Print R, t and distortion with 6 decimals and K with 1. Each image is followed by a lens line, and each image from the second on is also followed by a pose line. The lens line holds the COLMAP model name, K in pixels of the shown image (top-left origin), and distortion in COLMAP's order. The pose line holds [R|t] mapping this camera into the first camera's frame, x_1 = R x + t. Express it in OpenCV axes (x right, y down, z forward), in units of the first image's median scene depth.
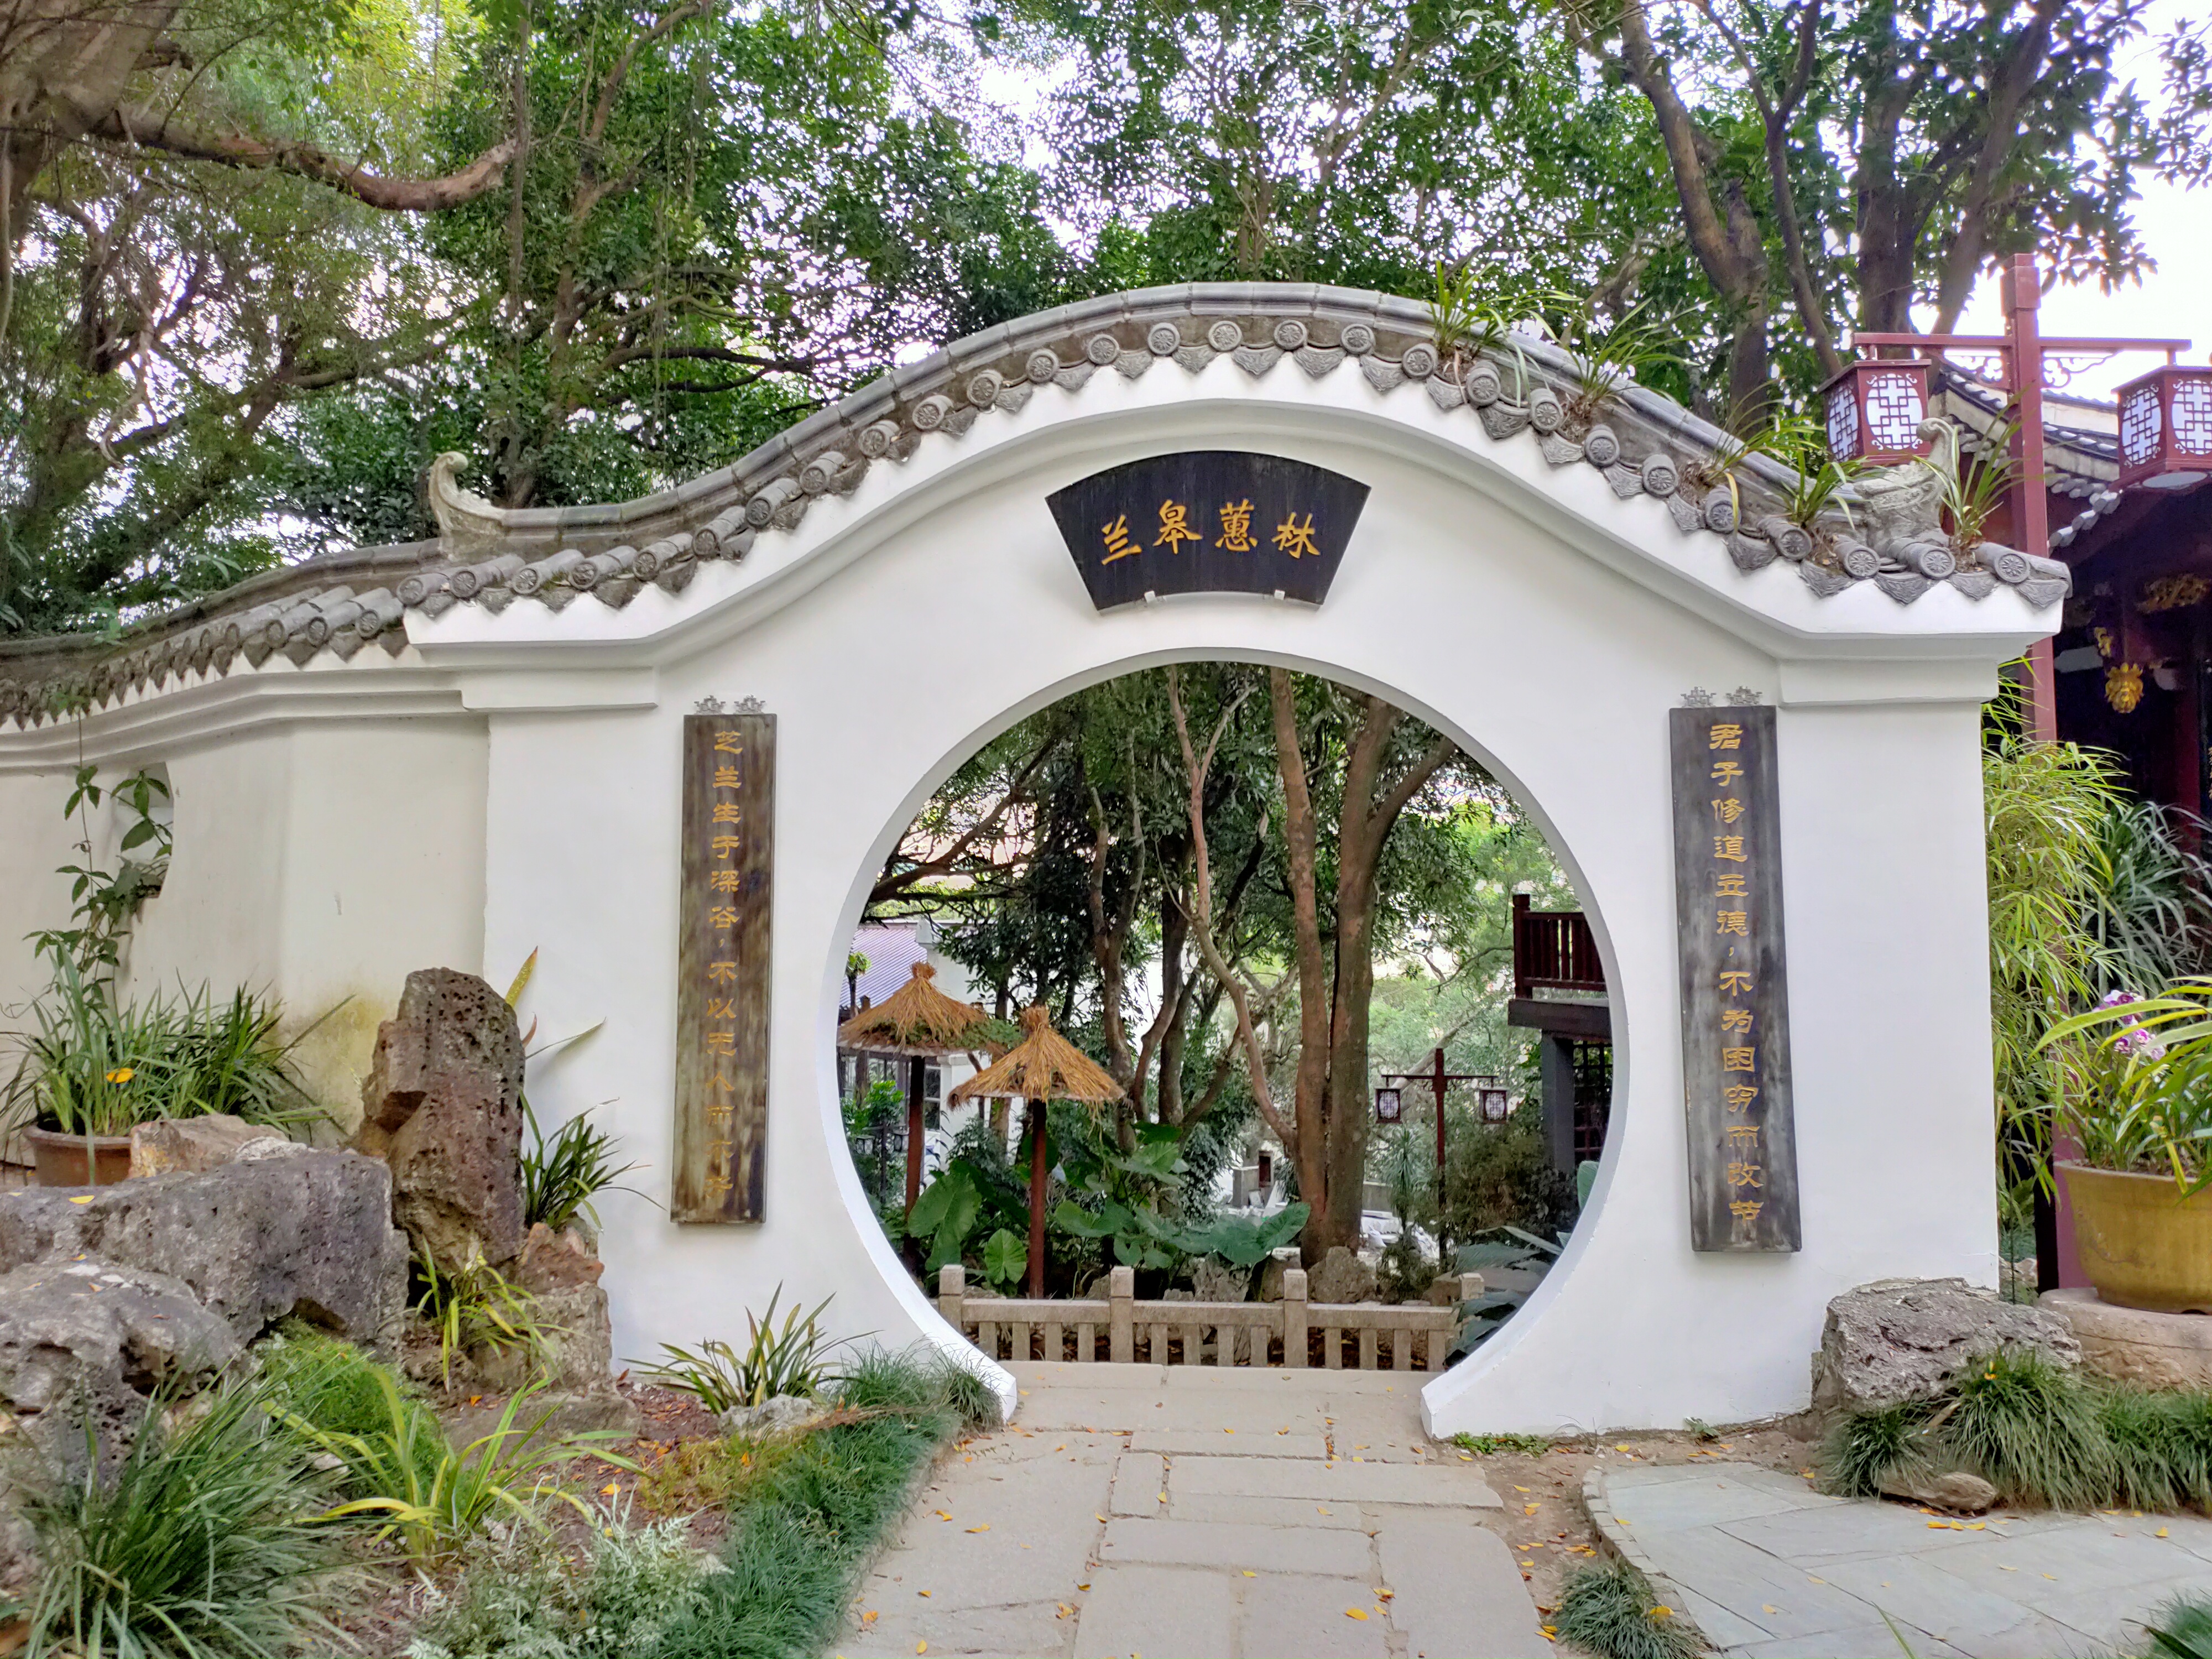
lens RADIAL K [[1575.5, 0, 1106.2], [0, 1575.5, 828.7], [0, 0, 1]] dist [0.040417, -0.001529]
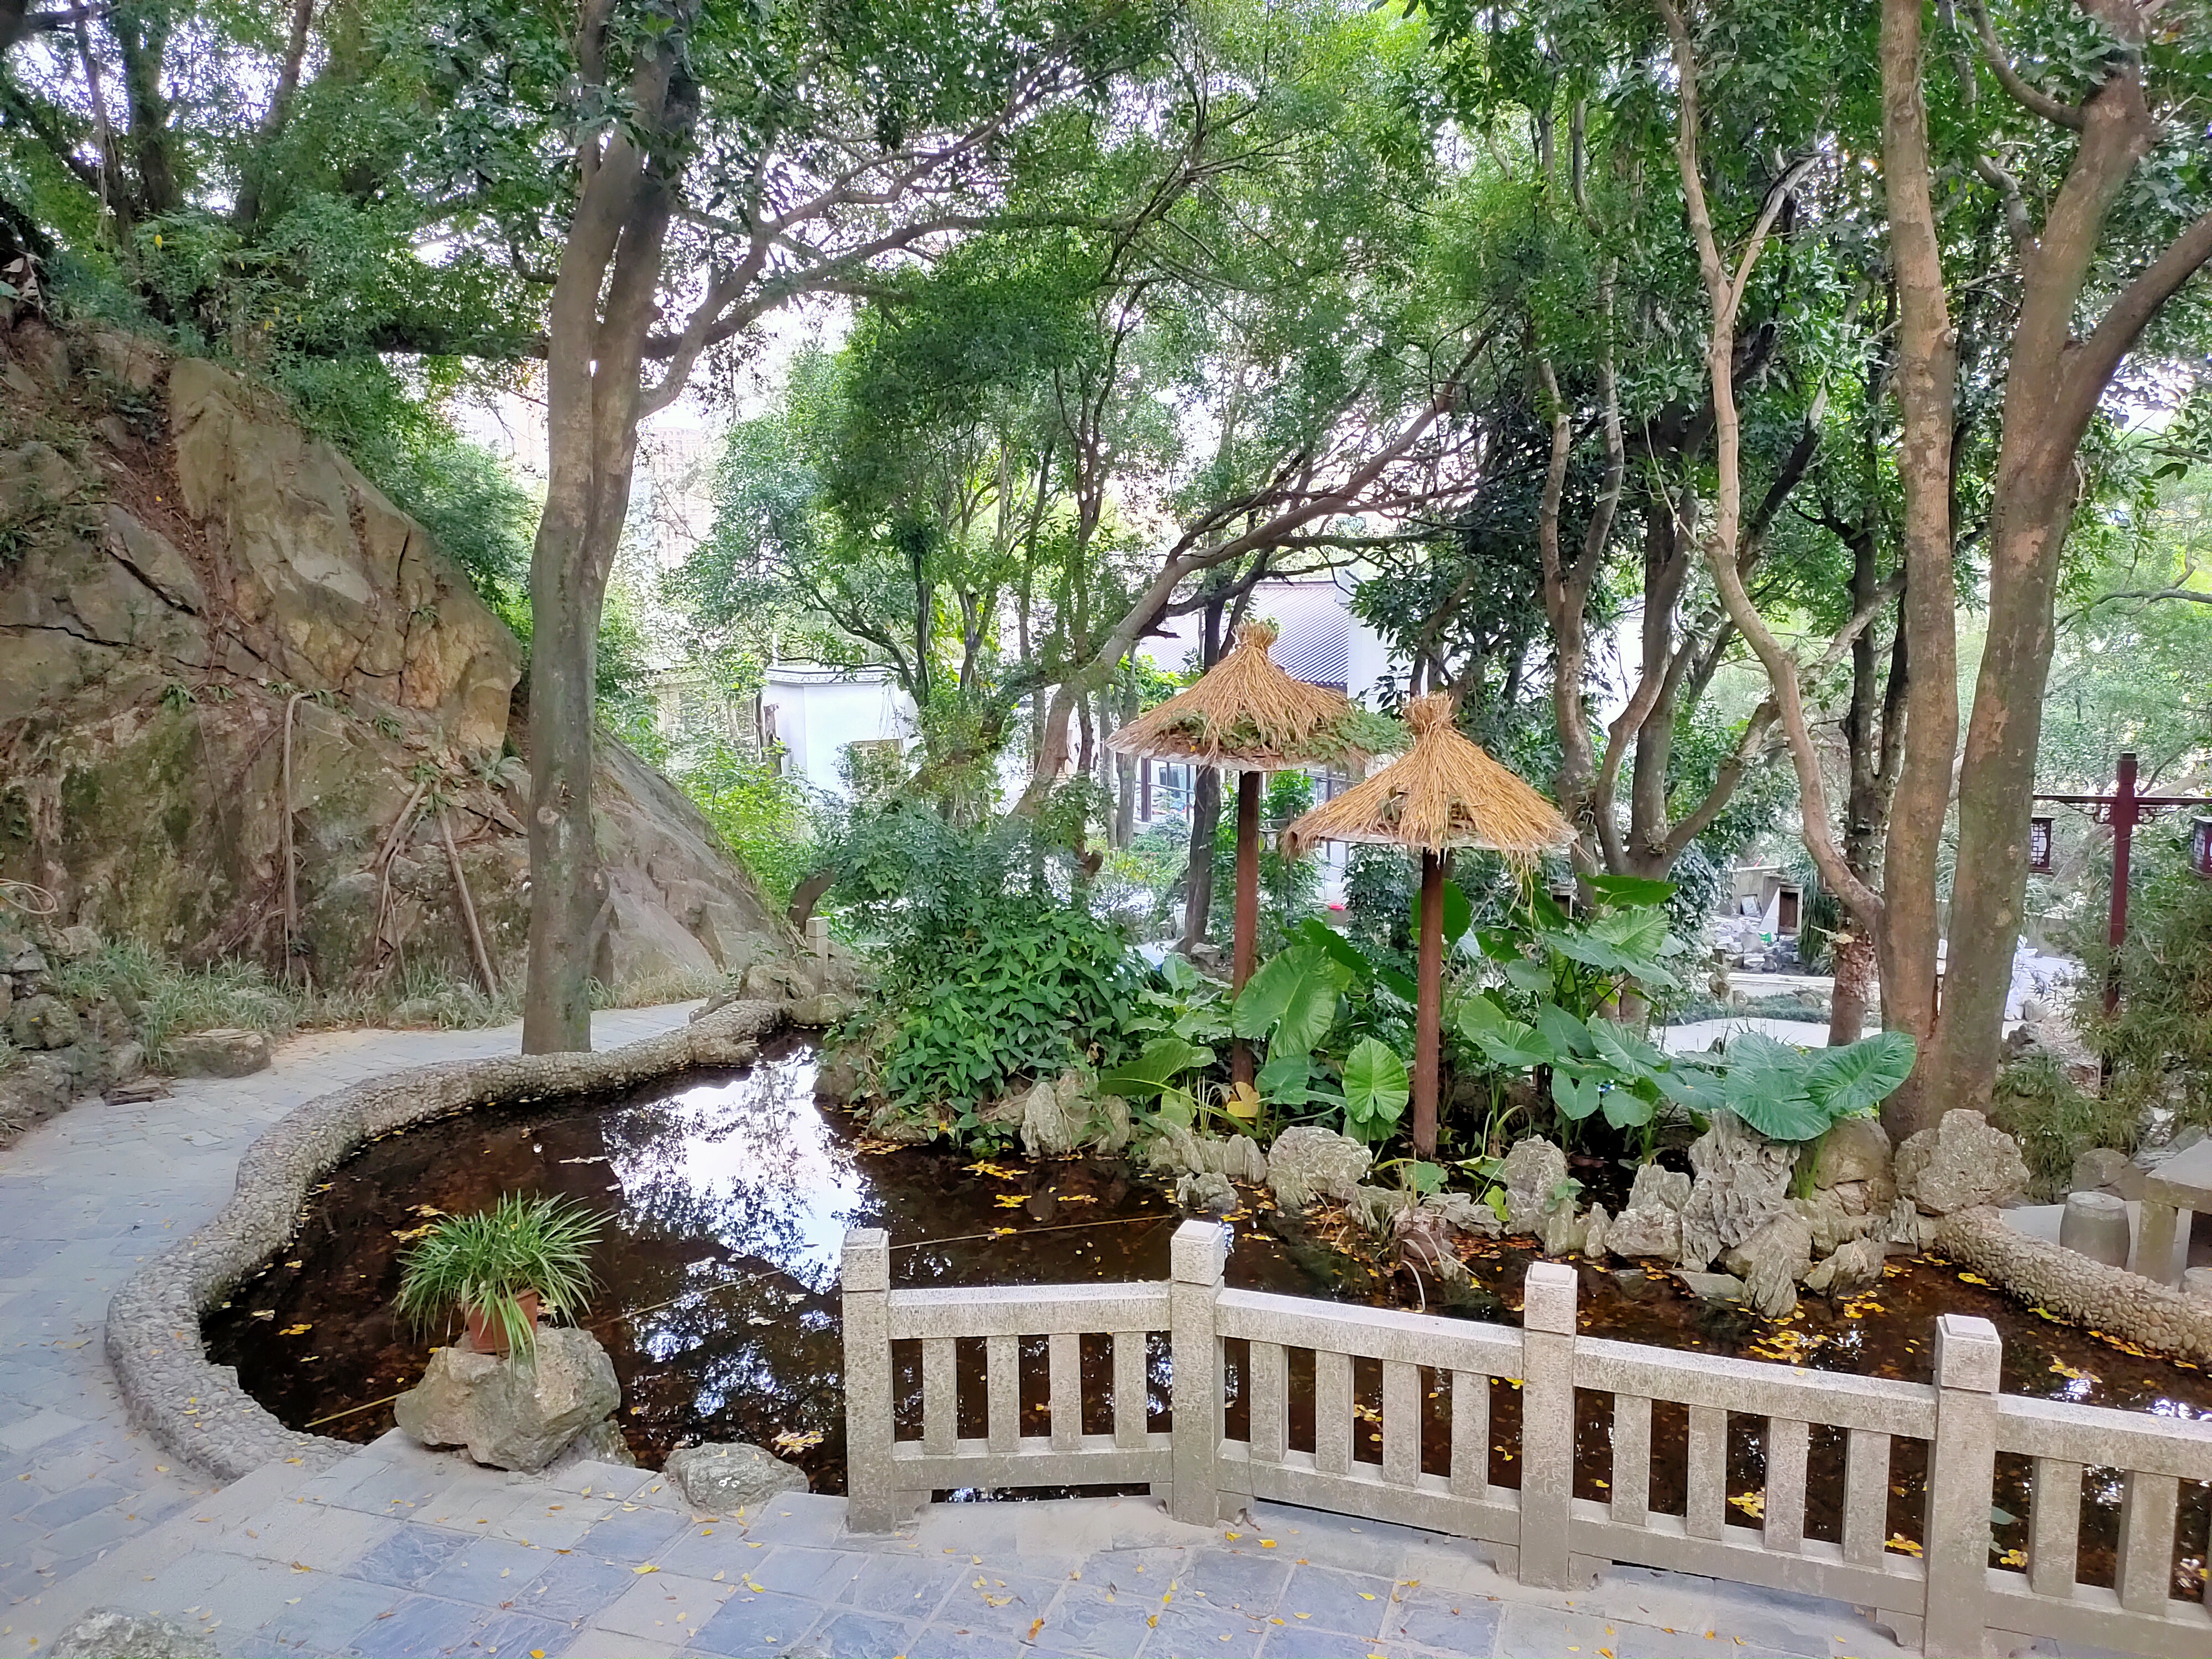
lens RADIAL K [[1575.5, 0, 1099.8], [0, 1575.5, 830.1], [0, 0, 1]] dist [0.040417, -0.001529]
pose [[0.958472, 0.025229, -0.284068, 0.005308], [0.035184, 0.978009, 0.205571, 0.020365], [0.283007, -0.207029, 0.936507, 0.227665]]
